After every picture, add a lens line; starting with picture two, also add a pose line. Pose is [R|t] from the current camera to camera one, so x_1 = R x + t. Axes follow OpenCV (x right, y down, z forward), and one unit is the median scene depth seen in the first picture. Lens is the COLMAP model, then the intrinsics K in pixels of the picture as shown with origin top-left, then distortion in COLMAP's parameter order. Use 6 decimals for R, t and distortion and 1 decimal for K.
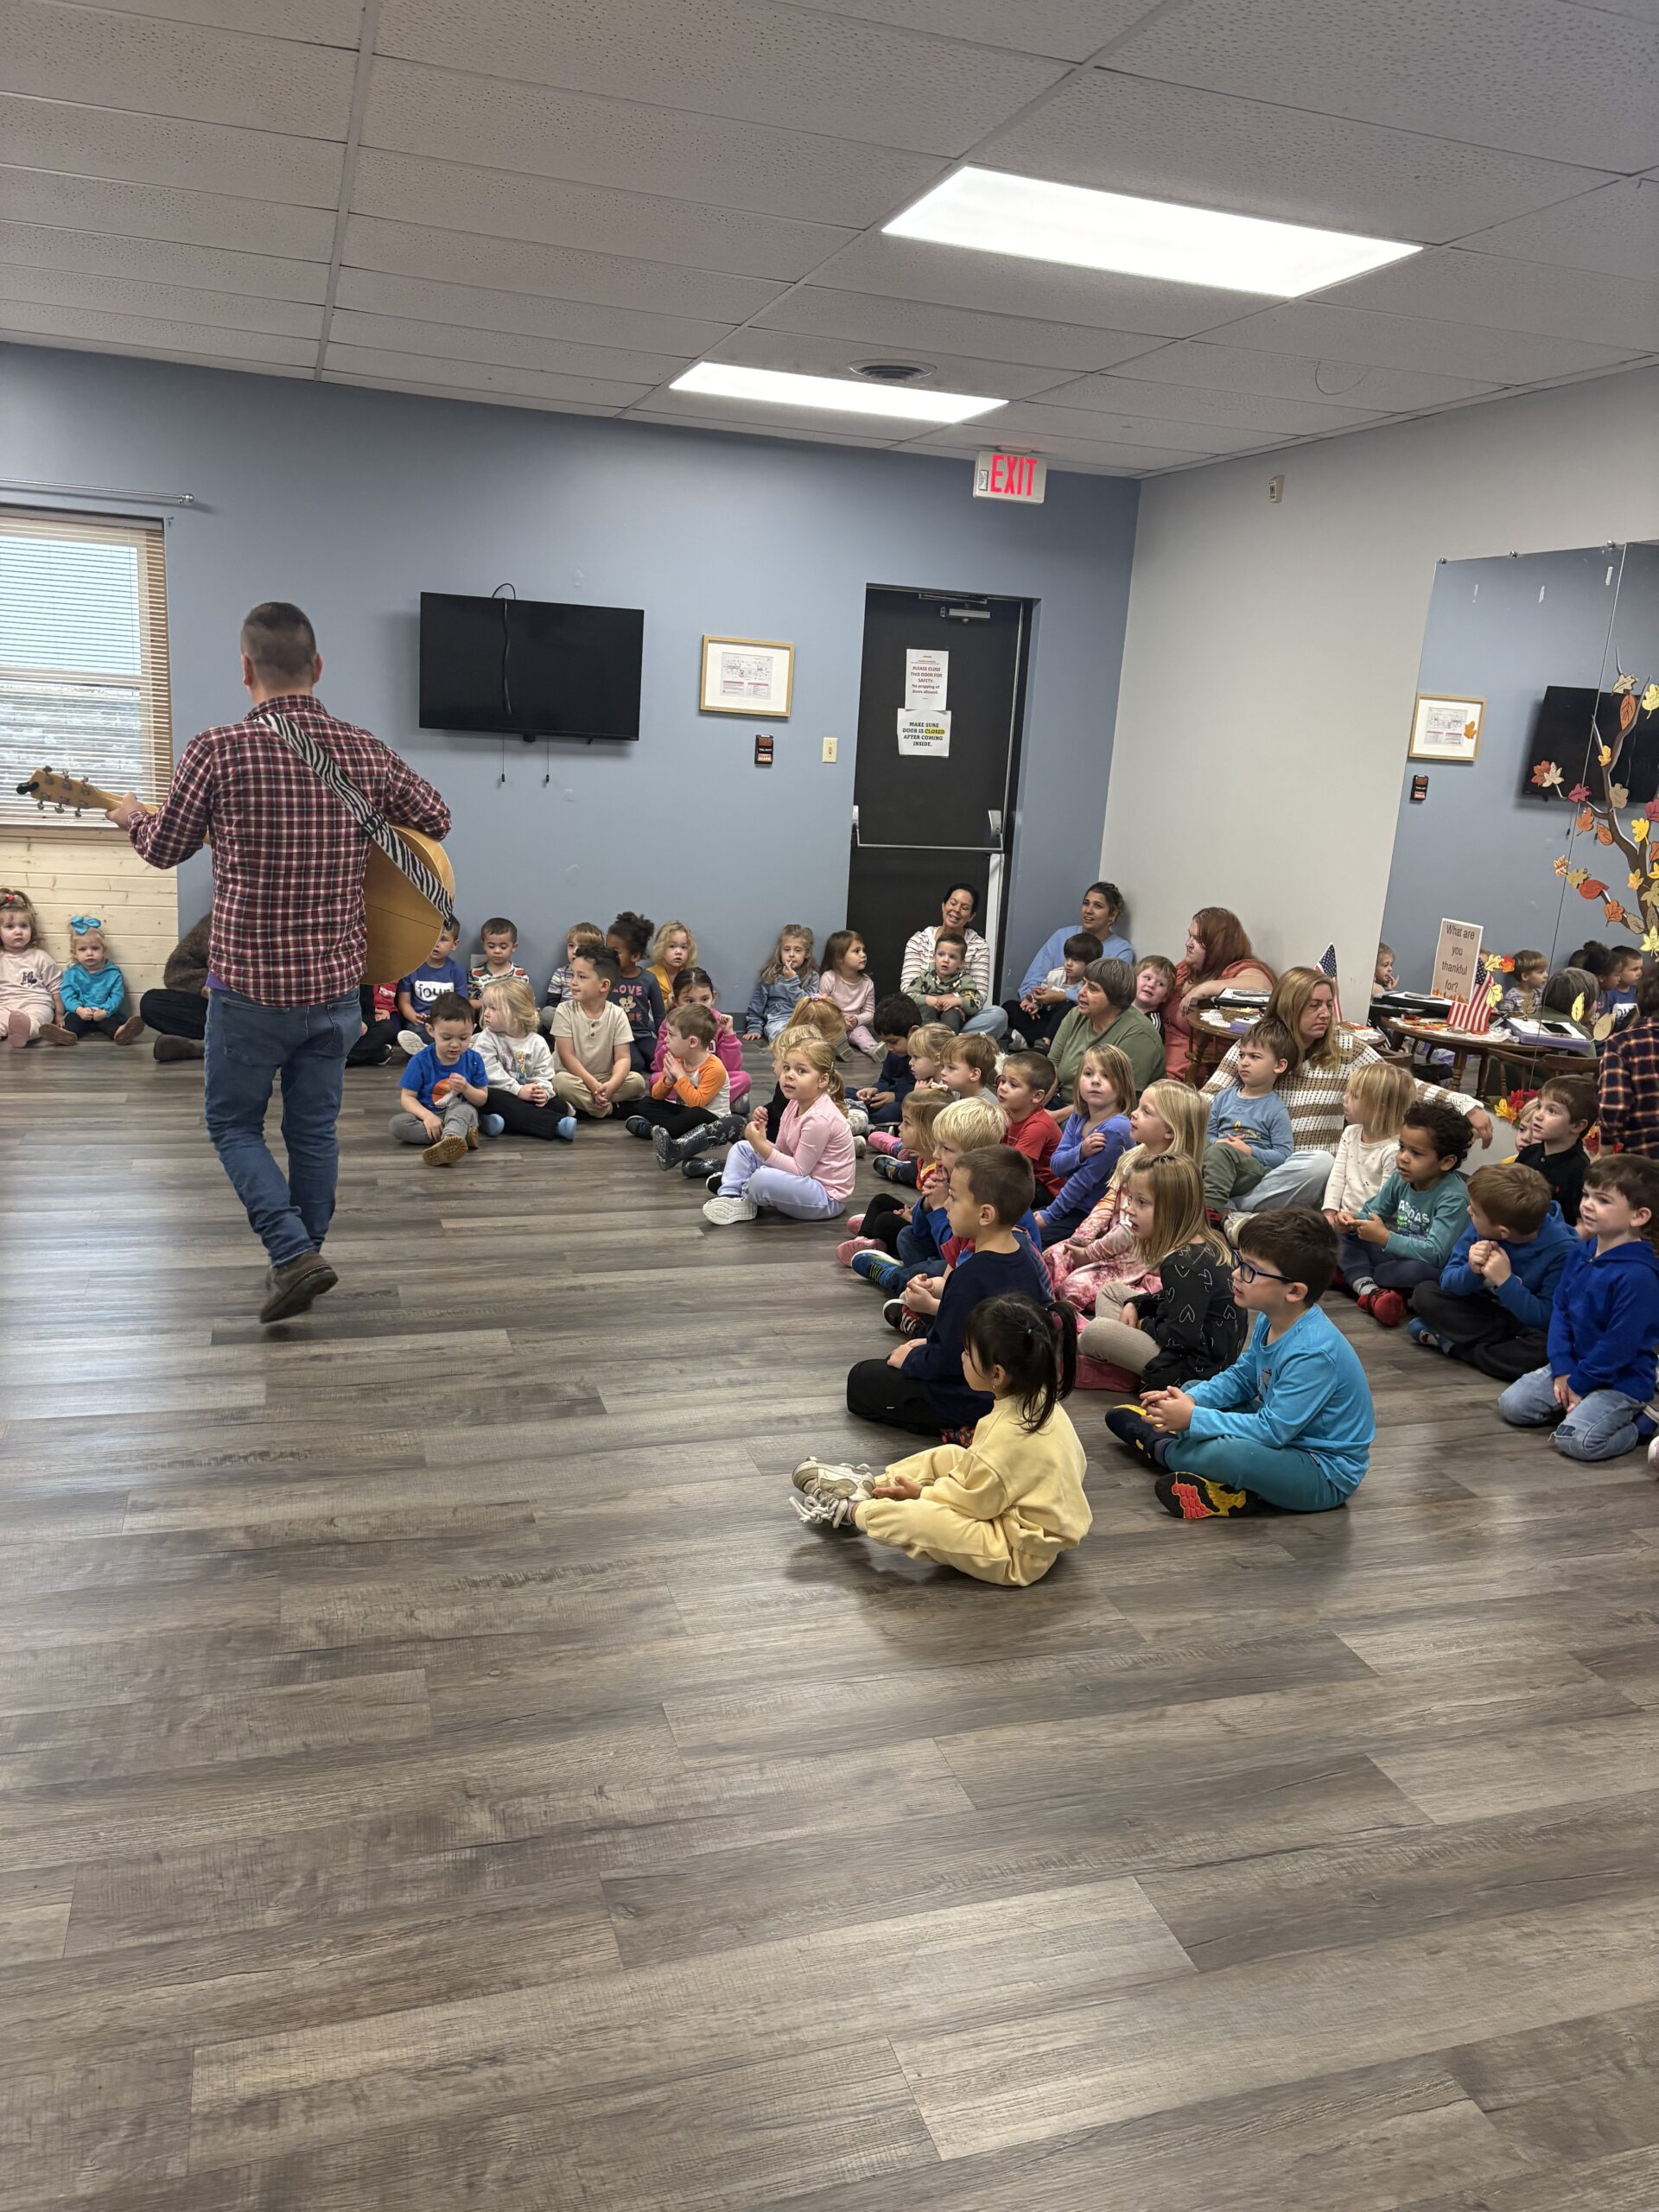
lens RADIAL K [[1657.7, 0, 829.5], [0, 1657.7, 1106.0], [0, 0, 1]] dist [0.036640, -0.070379]
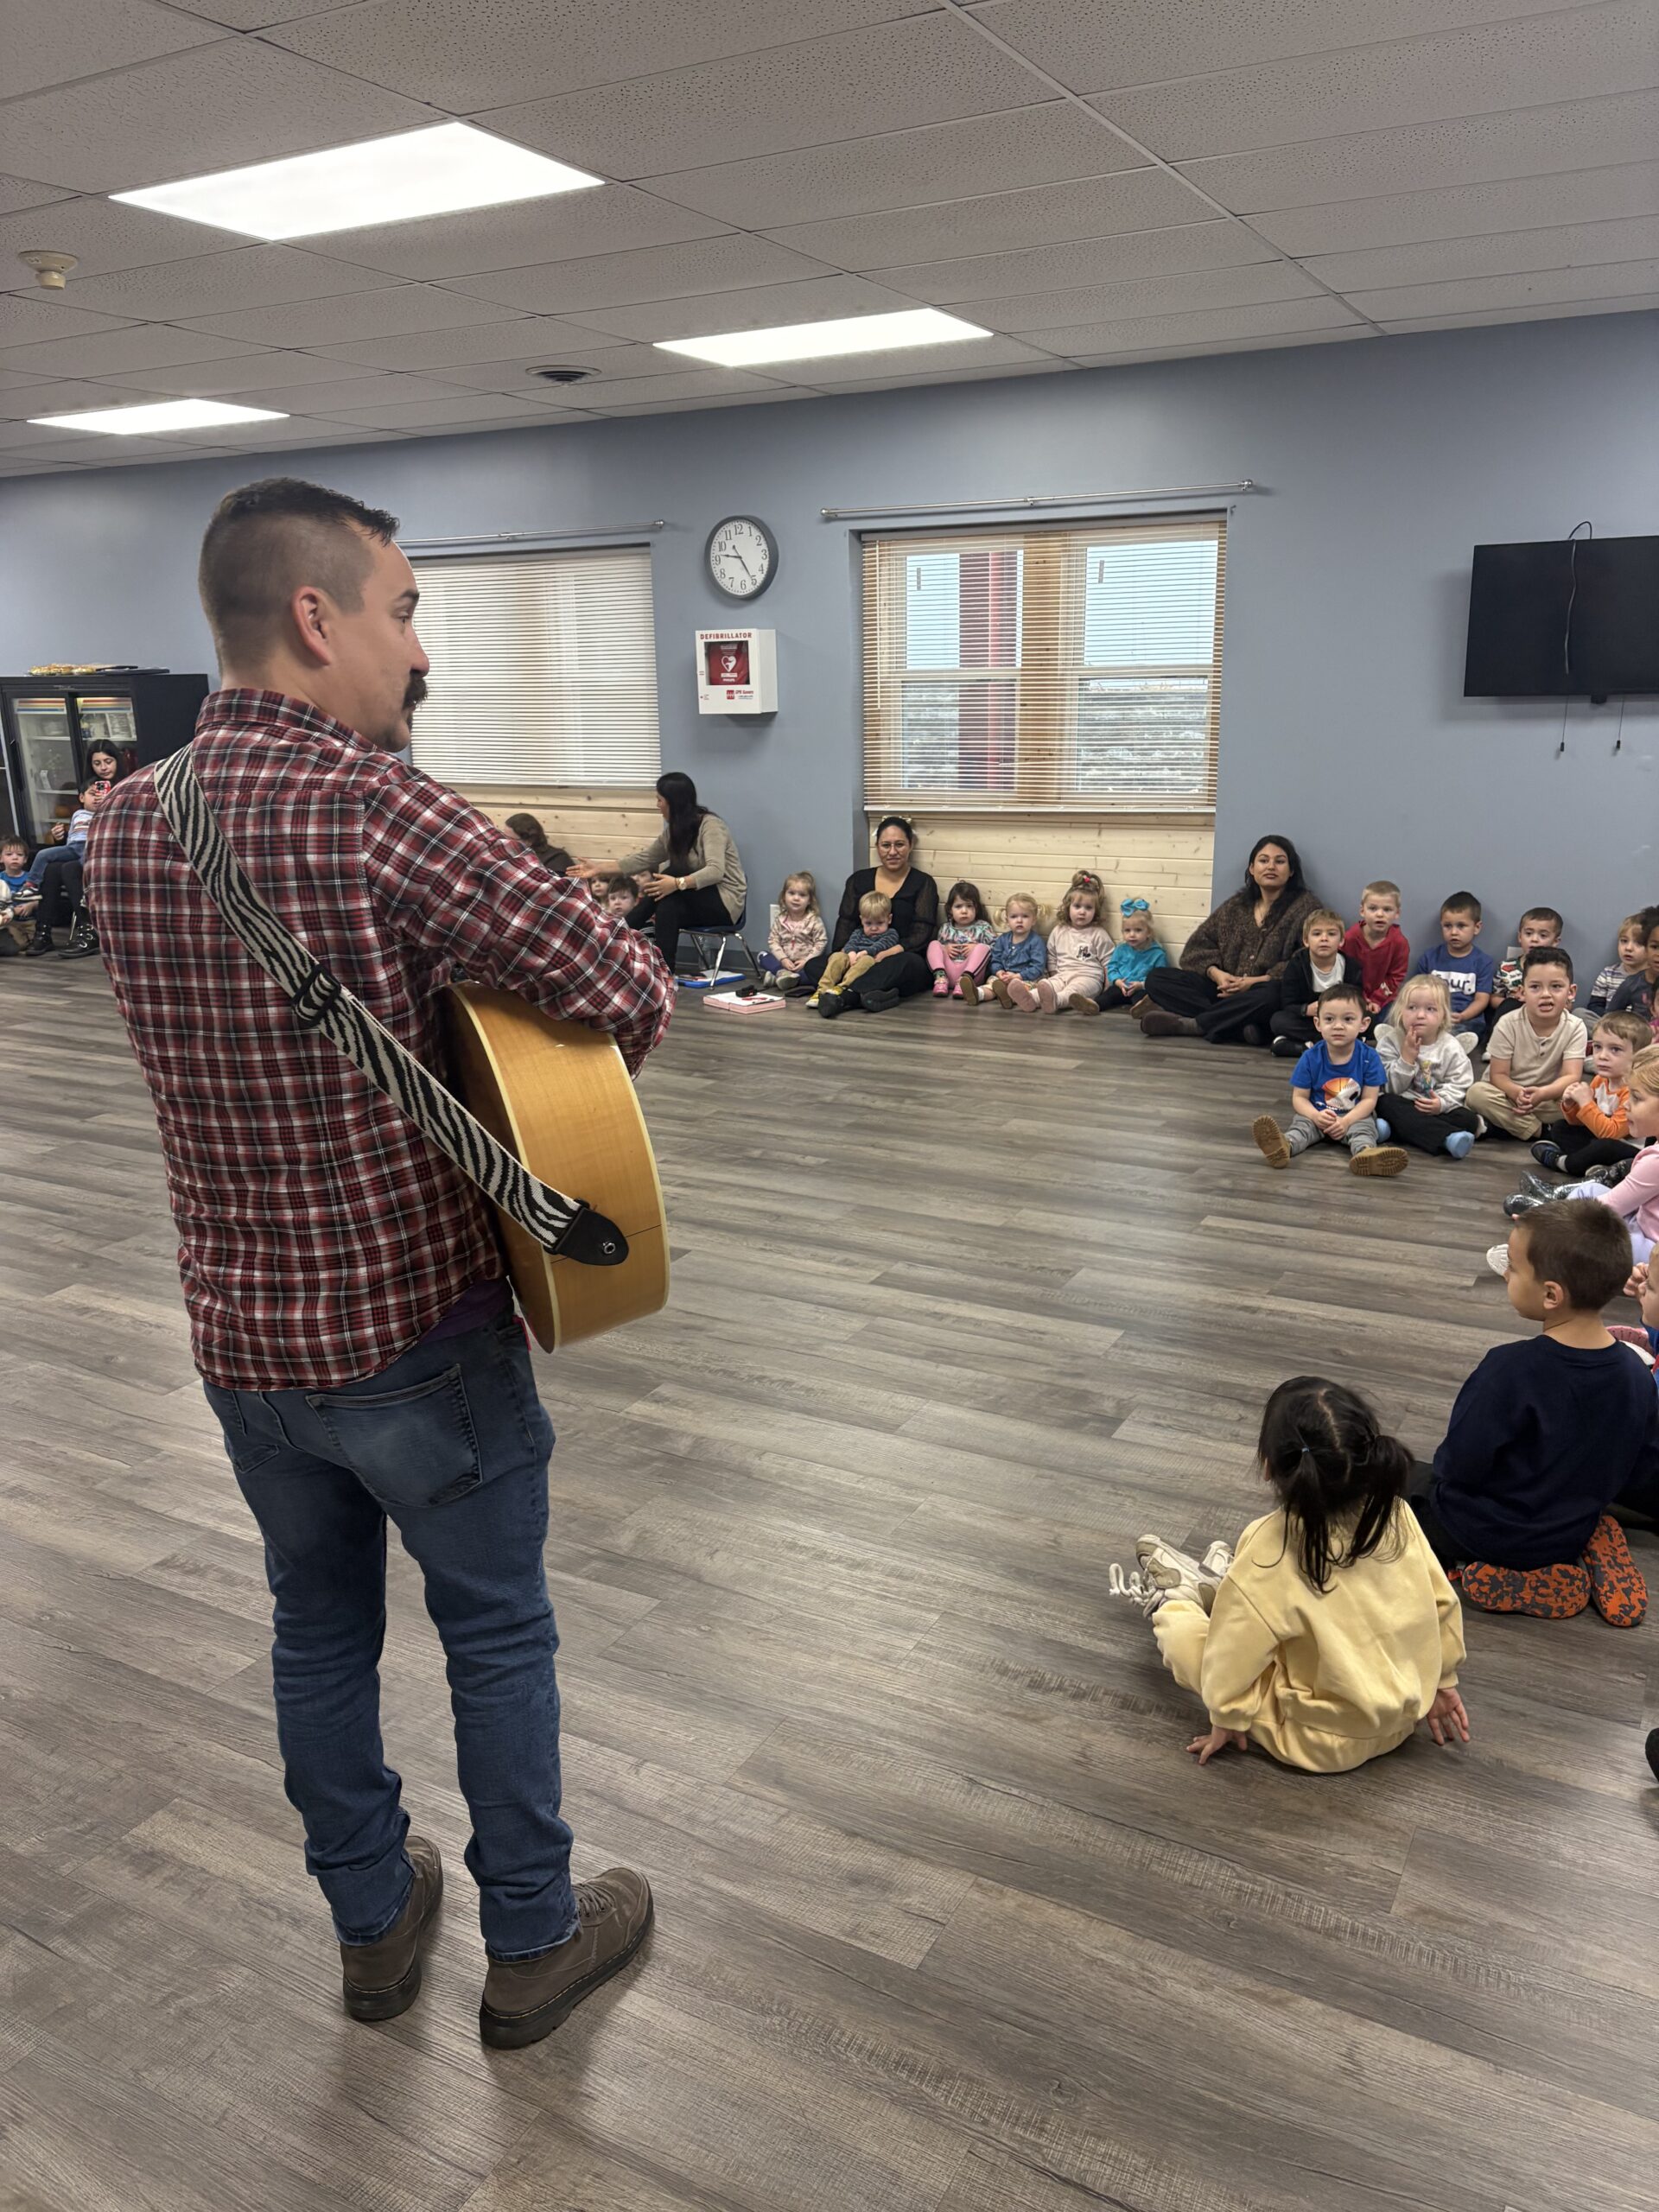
lens RADIAL K [[1657.7, 0, 829.5], [0, 1657.7, 1106.0], [0, 0, 1]] dist [0.036640, -0.070379]
pose [[0.677264, 0.110008, -0.727469, 0.296602], [-0.107583, 0.992938, 0.049994, -0.017914], [0.727832, 0.044404, 0.684316, 0.189488]]
